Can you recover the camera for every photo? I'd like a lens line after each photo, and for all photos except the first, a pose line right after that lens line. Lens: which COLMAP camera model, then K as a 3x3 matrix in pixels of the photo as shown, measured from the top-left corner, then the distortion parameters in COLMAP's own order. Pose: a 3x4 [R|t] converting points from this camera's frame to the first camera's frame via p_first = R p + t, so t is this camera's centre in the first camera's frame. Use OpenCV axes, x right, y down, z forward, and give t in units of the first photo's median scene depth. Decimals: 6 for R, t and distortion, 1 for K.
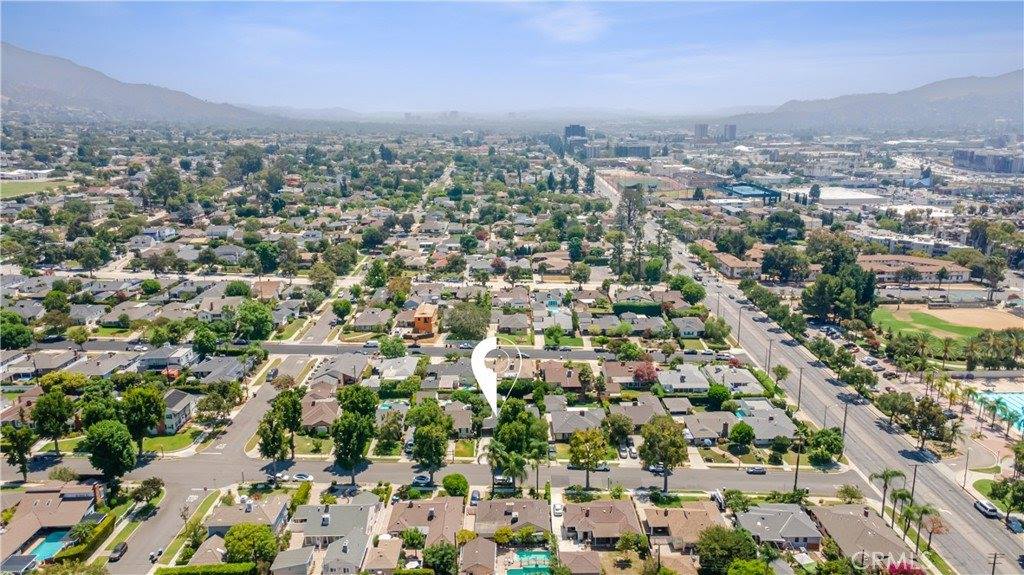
lens RADIAL K [[736.4, 0, 501.9], [0, 736.4, 287.5], [0, 0, 1]] dist [0.047682, -0.001186]
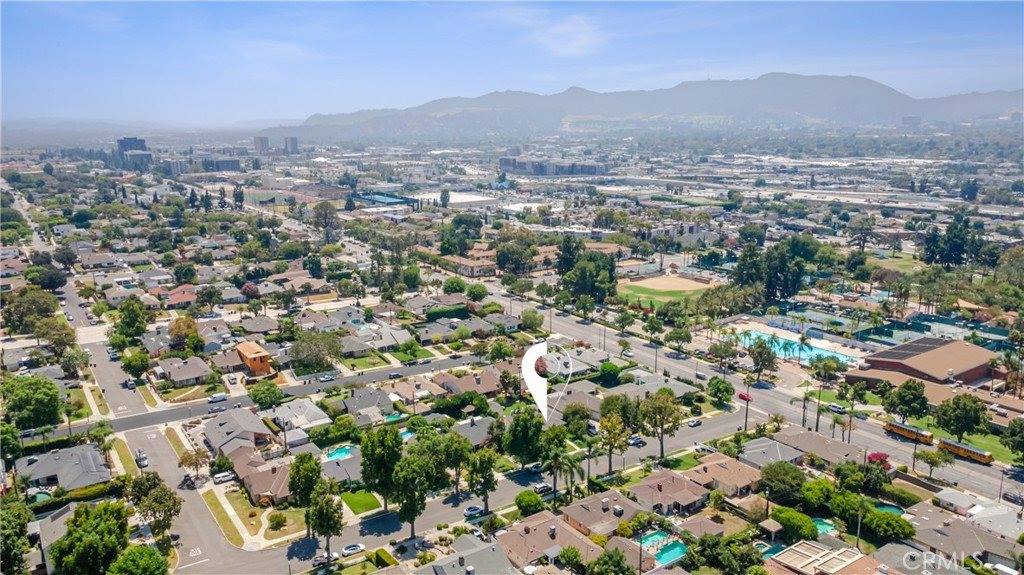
lens RADIAL K [[736.4, 0, 501.9], [0, 736.4, 287.5], [0, 0, 1]] dist [0.047682, -0.001186]
pose [[0.827011, -0.123416, 0.548472, -0.334557], [0.132554, 0.990907, 0.023101, -0.022163], [-0.546336, 0.053597, 0.835849, 0.108266]]
